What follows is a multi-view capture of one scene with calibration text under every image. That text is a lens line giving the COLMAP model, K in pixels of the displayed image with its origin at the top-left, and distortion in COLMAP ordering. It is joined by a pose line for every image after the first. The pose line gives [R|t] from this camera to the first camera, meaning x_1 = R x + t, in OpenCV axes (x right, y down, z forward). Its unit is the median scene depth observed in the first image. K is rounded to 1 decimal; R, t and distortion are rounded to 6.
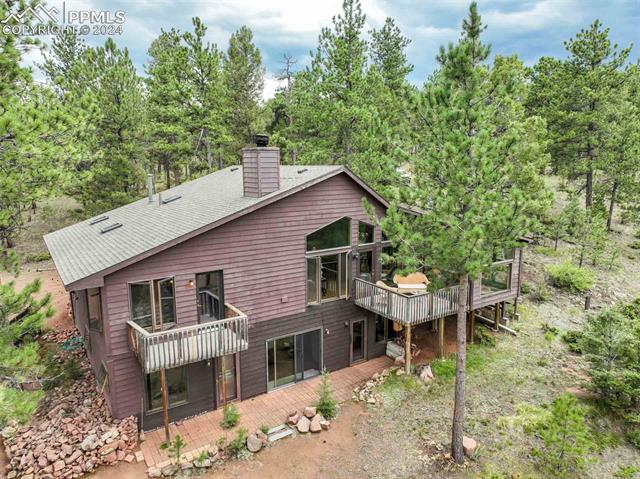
lens RADIAL K [[446.5, 0, 321.3], [0, 446.5, 239.0], [0, 0, 1]] dist [0.004556, 0.006523]
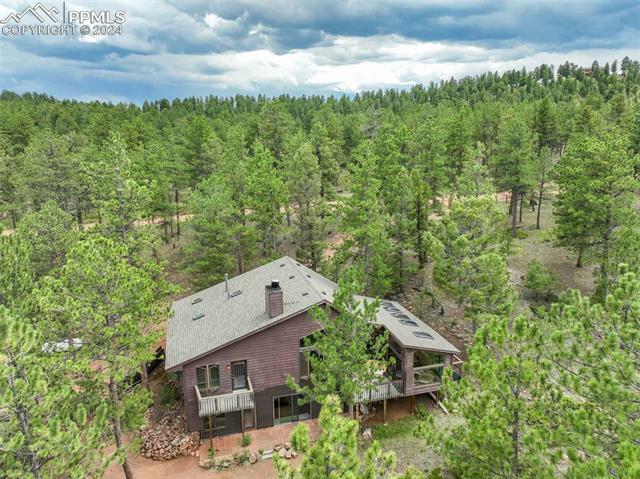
lens RADIAL K [[446.5, 0, 318.4], [0, 446.5, 239.7], [0, 0, 1]] dist [0.004556, 0.006523]
pose [[0.956136, 0.070629, -0.284282, 0.540898], [-0.051312, 0.995874, 0.074843, -0.568945], [0.288395, -0.056973, 0.955815, -0.617228]]
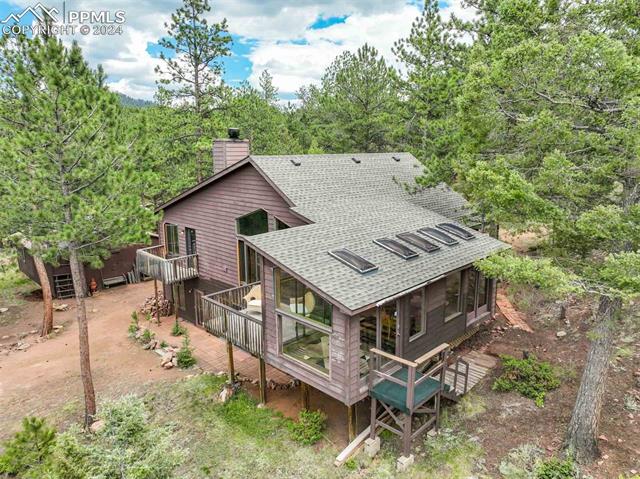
lens RADIAL K [[446.5, 0, 321.1], [0, 446.5, 237.6], [0, 0, 1]] dist [0.004556, 0.006523]
pose [[0.197027, 0.193522, -0.961108, 1.197055], [-0.161857, 0.973293, 0.162795, -0.195757], [0.966945, 0.123487, 0.223088, 1.079922]]
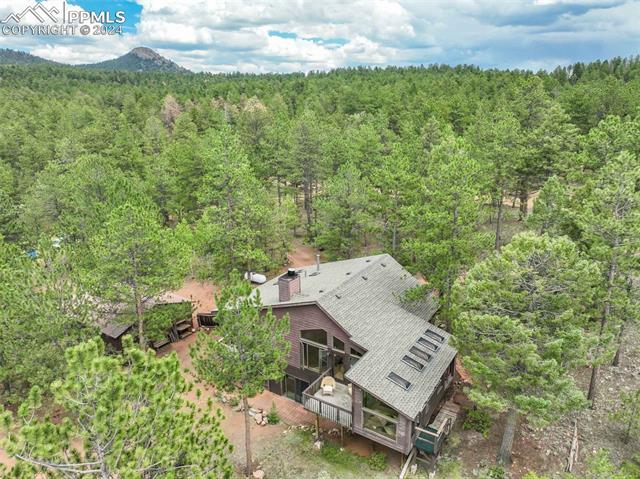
lens RADIAL K [[446.5, 0, 318.7], [0, 446.5, 244.3], [0, 0, 1]] dist [0.004556, 0.006523]
pose [[0.387482, 0.276707, -0.879369, 1.603798], [-0.142844, 0.960391, 0.239260, -0.842036], [0.910743, 0.032904, 0.411661, 0.386166]]
